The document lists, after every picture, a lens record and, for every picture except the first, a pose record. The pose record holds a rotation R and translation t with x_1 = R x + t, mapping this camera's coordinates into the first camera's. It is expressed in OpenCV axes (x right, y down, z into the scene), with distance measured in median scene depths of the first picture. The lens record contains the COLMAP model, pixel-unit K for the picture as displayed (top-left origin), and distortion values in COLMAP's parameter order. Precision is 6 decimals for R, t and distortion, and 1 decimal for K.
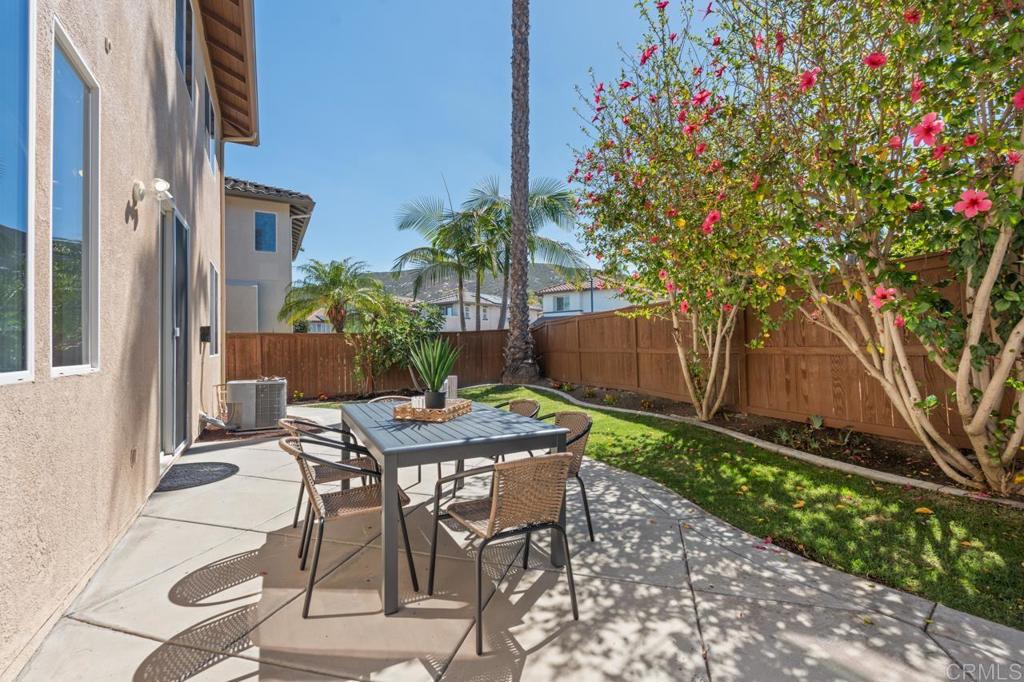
lens RADIAL K [[453.8, 0, 513.2], [0, 453.8, 340.4], [0, 0, 1]] dist [-0.004678, -0.000612]
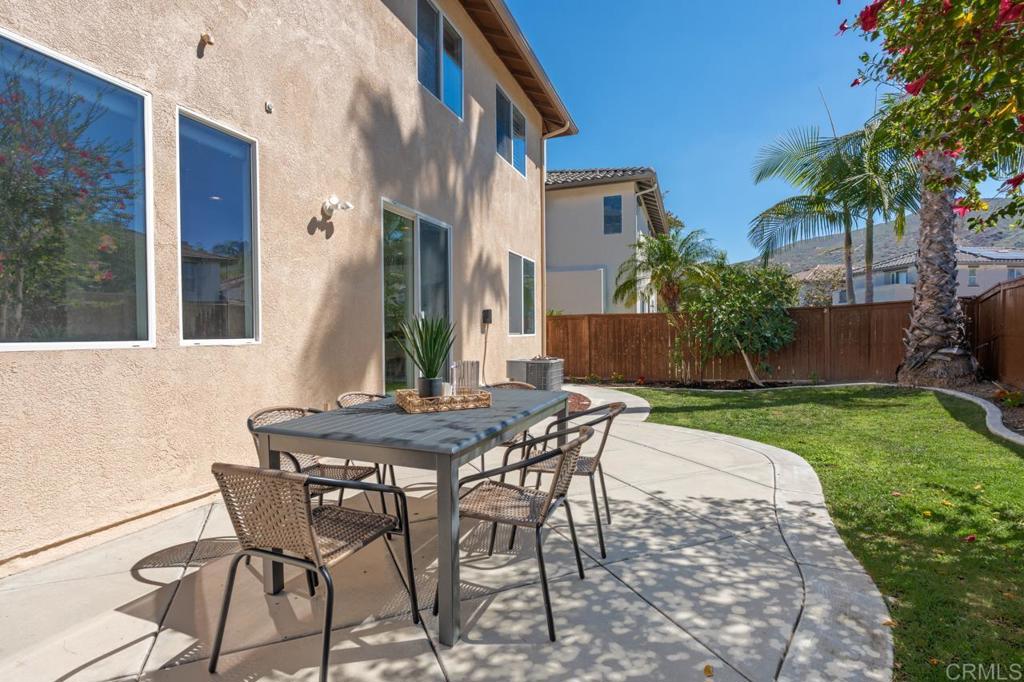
lens RADIAL K [[481.2, 0, 509.9], [0, 481.2, 341.5], [0, 0, 1]] dist [0.001524, 0.000125]
pose [[0.633912, 0.019983, -0.773147, 0.184791], [0.011615, 0.999307, 0.035352, 0.004249], [0.773318, -0.031390, 0.633241, 0.159891]]
